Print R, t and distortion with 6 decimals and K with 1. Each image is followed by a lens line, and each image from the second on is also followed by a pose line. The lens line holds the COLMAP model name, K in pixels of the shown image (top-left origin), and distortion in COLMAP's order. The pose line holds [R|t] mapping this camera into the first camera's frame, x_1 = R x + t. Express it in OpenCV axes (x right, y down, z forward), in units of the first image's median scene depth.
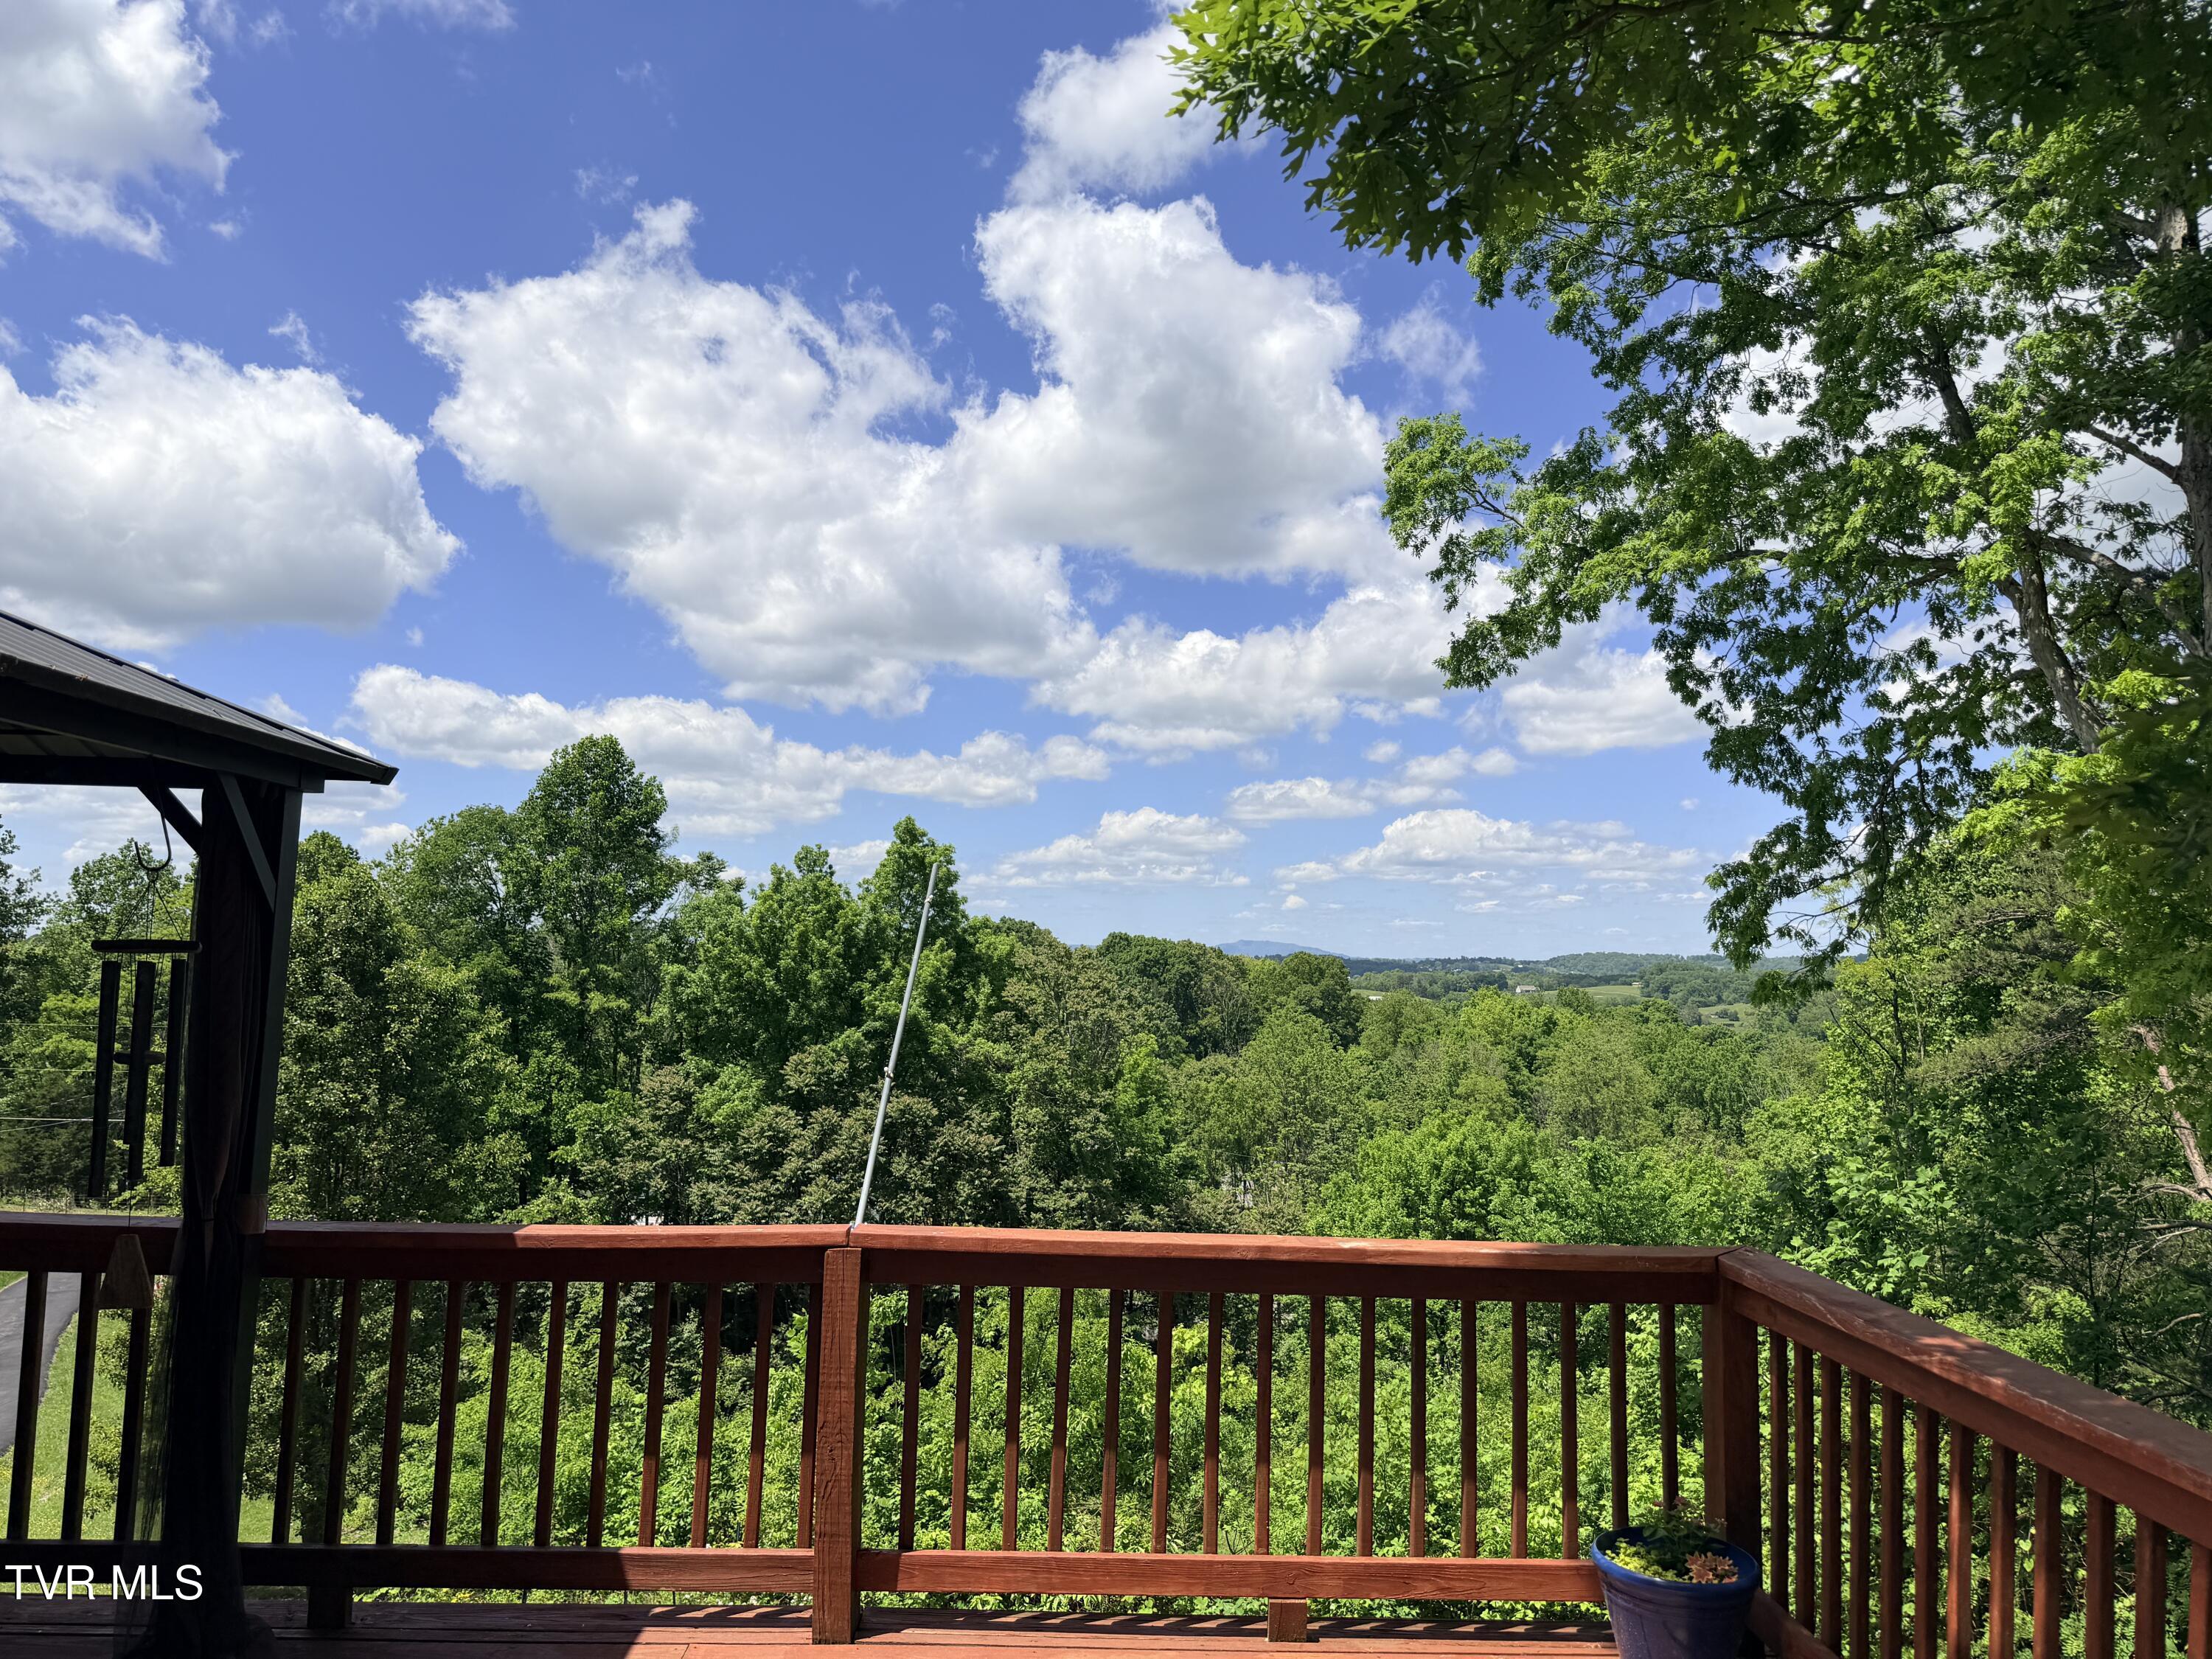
lens RADIAL K [[1528.9, 0, 1106.0], [0, 1528.9, 829.5], [0, 0, 1]] dist [0.179174, -0.001220]
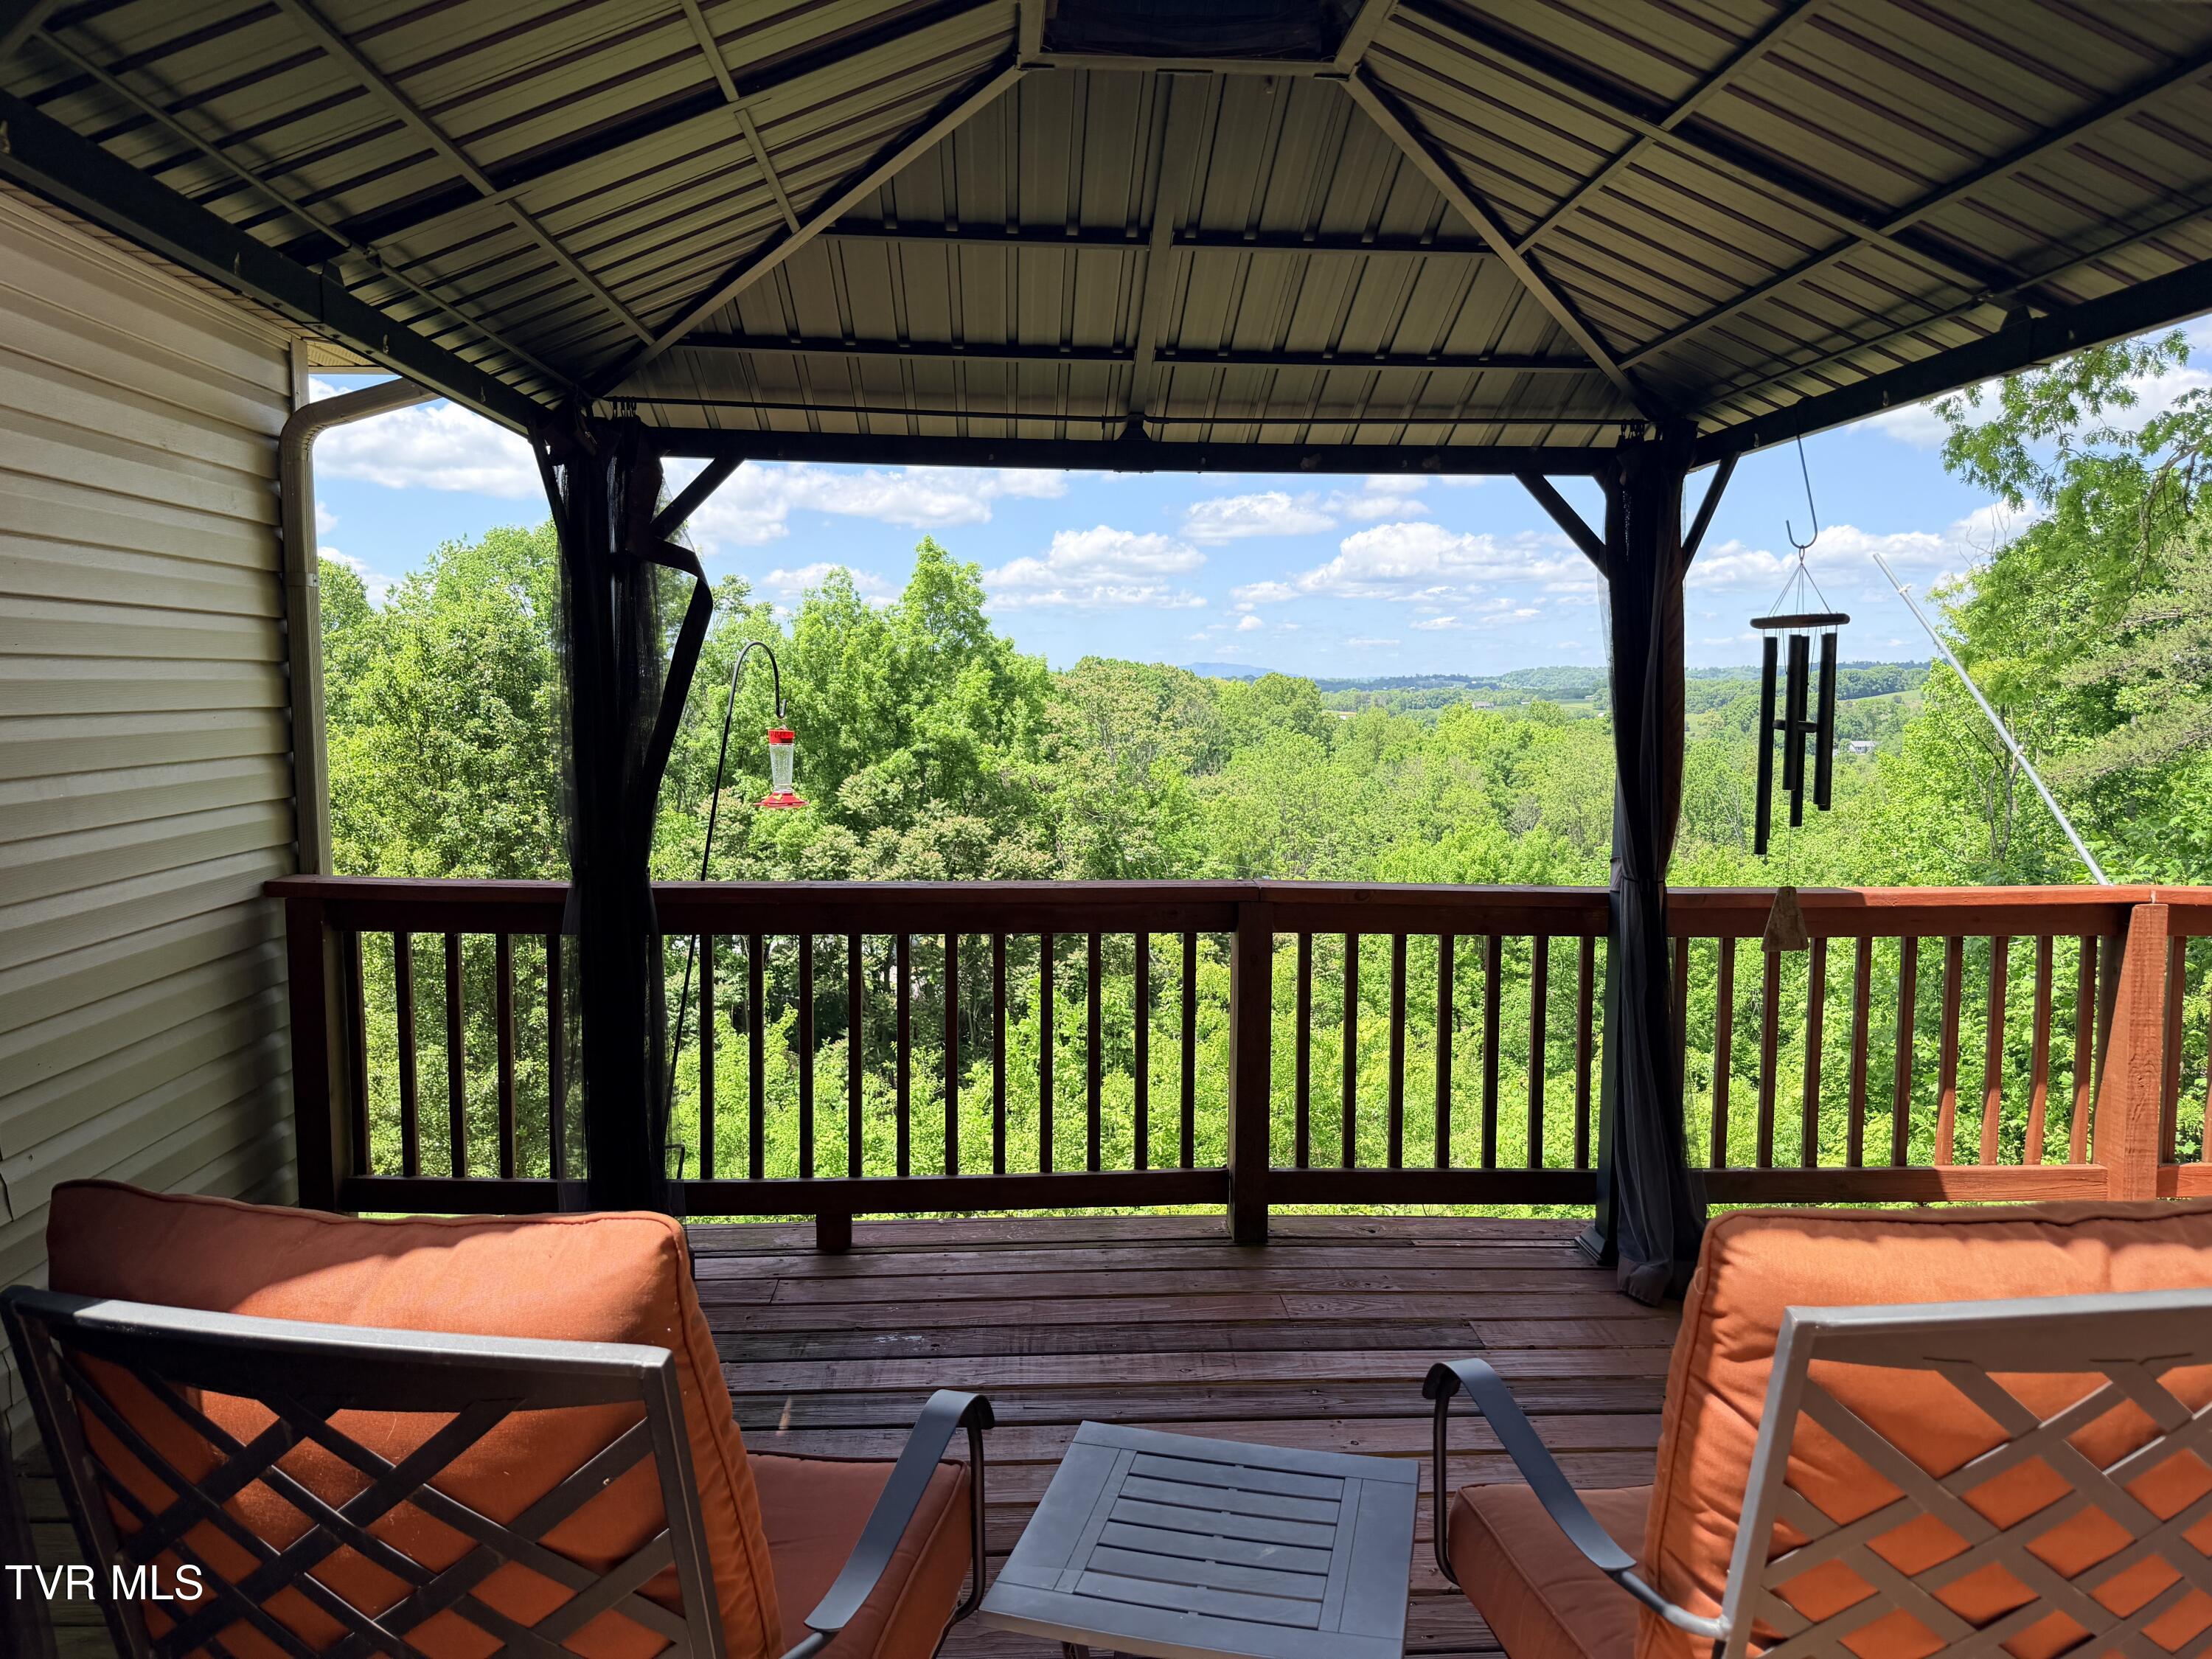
lens RADIAL K [[1541.4, 0, 1080.8], [0, 1541.4, 800.2], [0, 0, 1]] dist [0.190812, -0.000659]
pose [[0.999591, -0.013747, 0.025083, -0.063420], [0.009578, 0.987179, 0.159331, 0.000811], [-0.026951, -0.159025, 0.986907, -0.004217]]
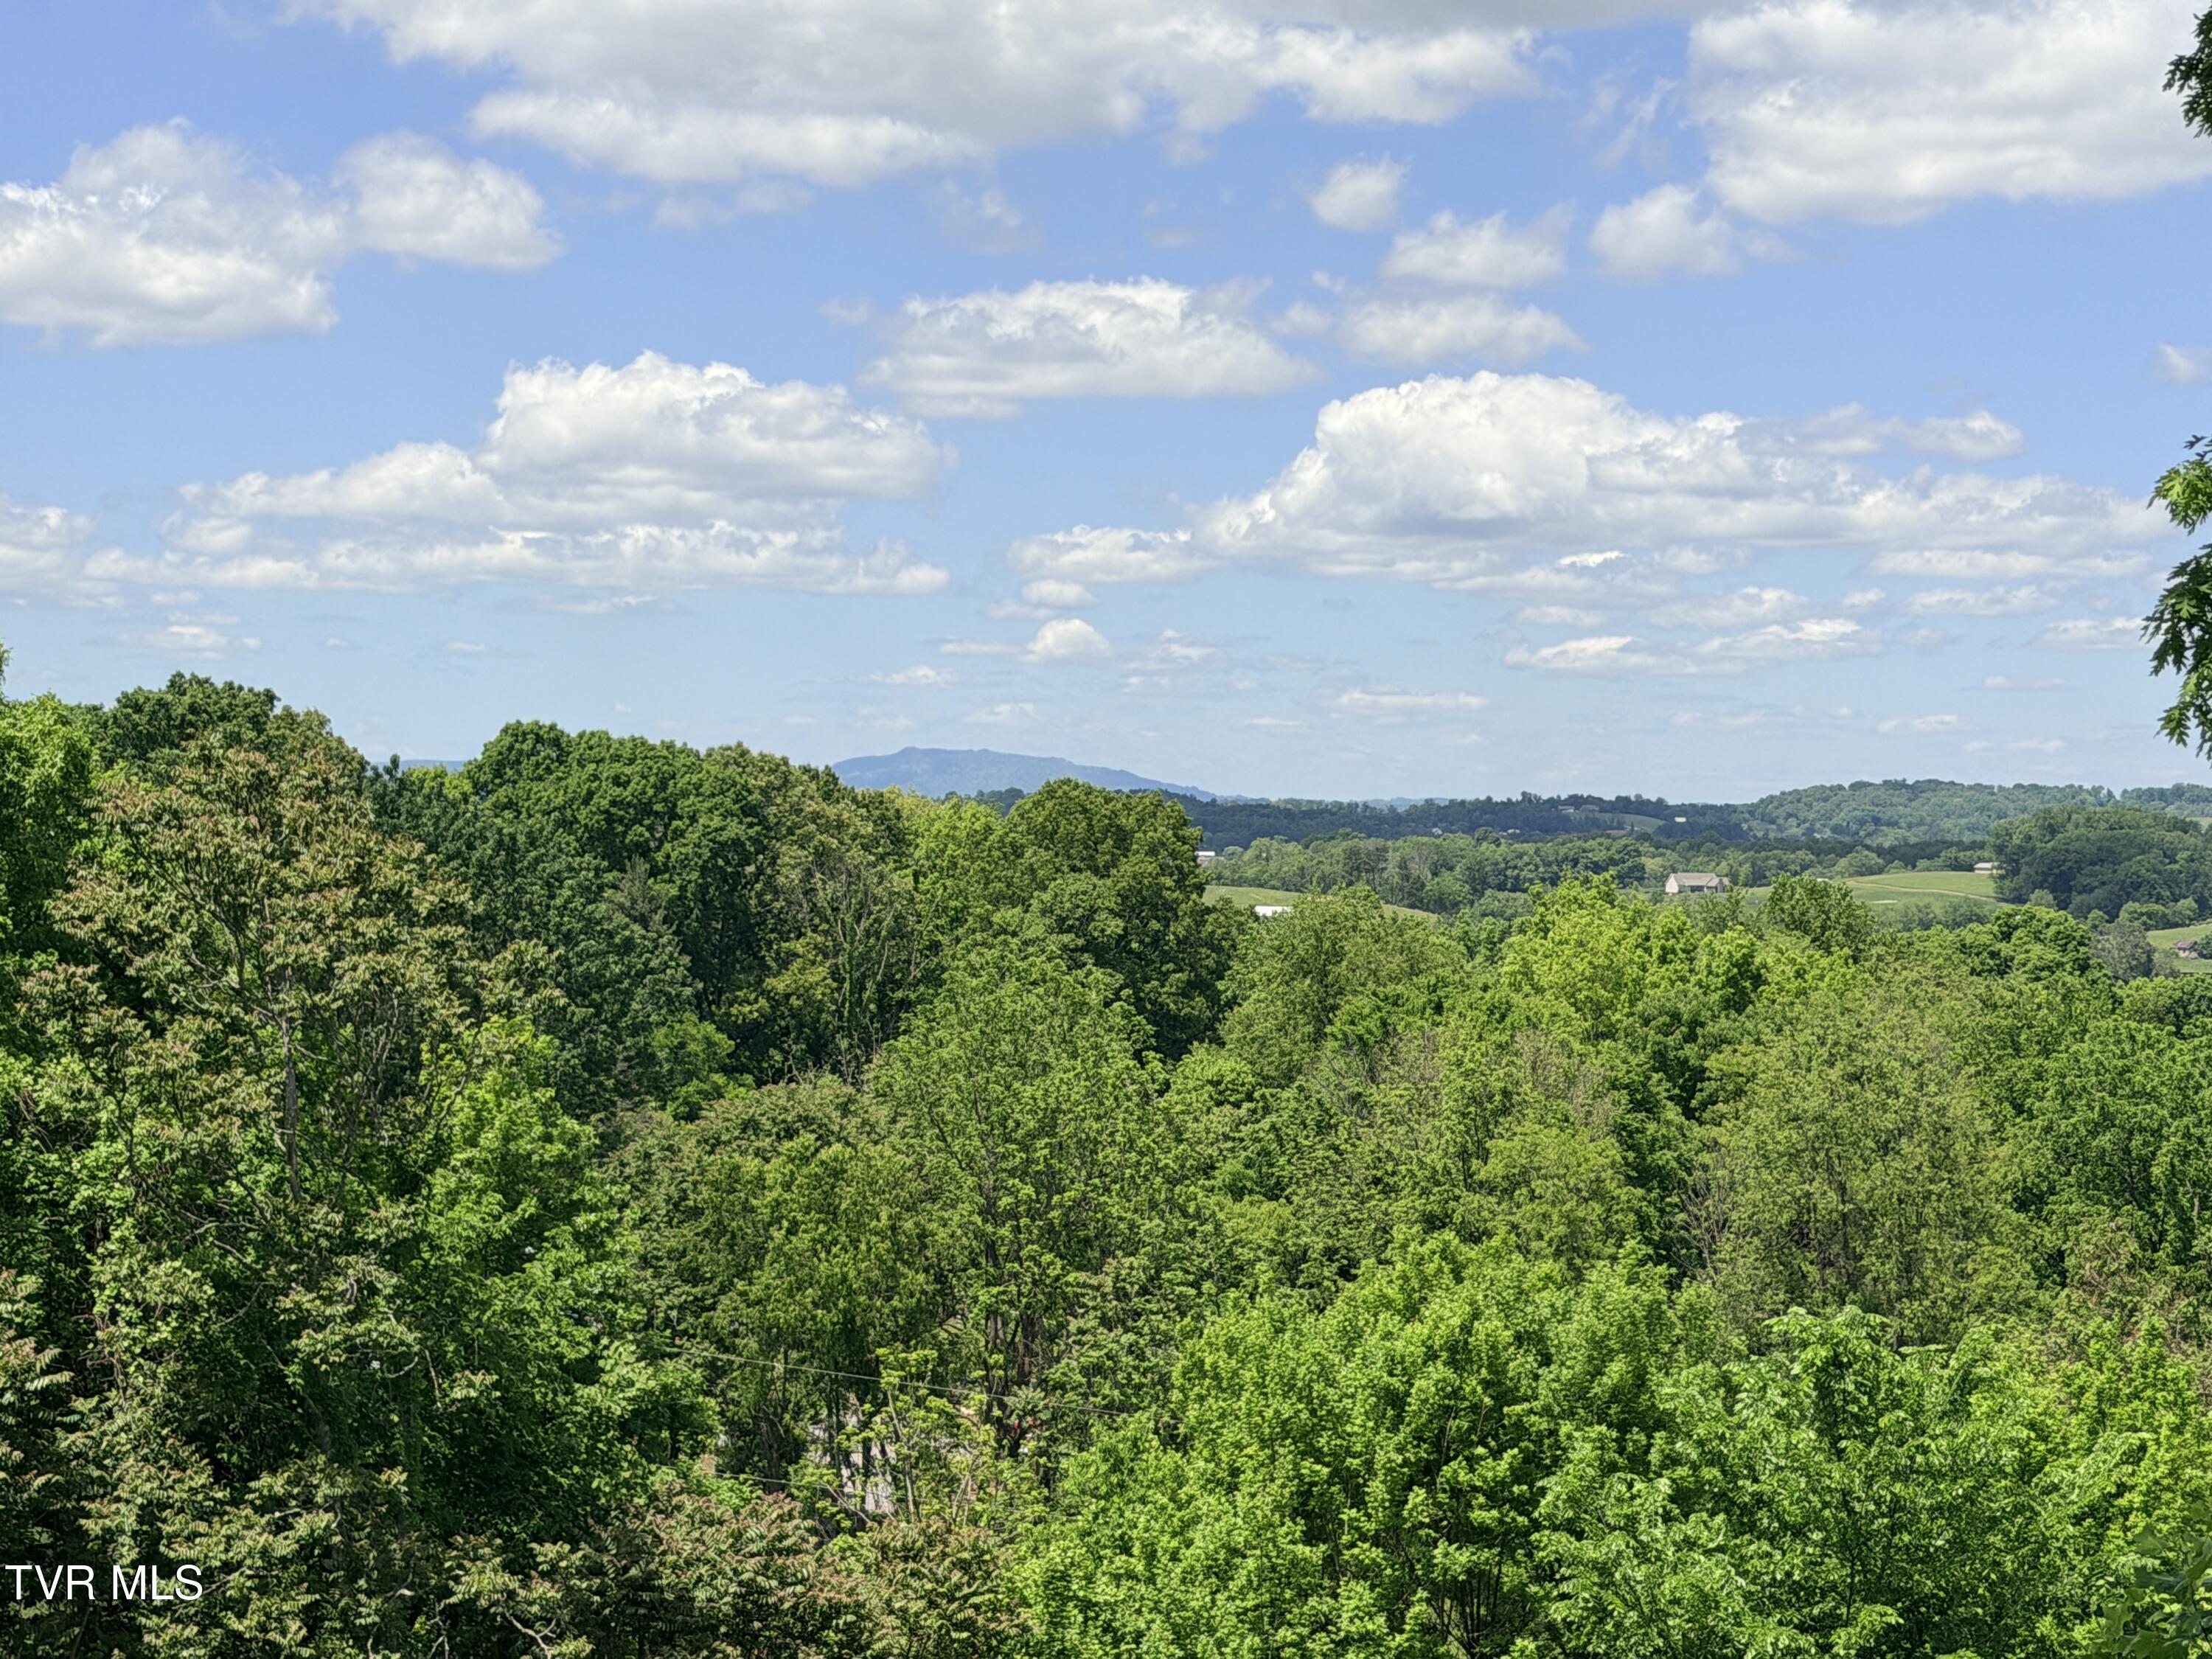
lens RADIAL K [[4380.8, 0, 1106.0], [0, 4380.8, 829.5], [0, 0, 1]] dist [0.426672, 0.420382]
pose [[0.991751, 0.001416, 0.128169, 0.024042], [-0.013017, 0.995882, 0.089718, 0.005050], [-0.127514, -0.090647, 0.987686, 0.053509]]
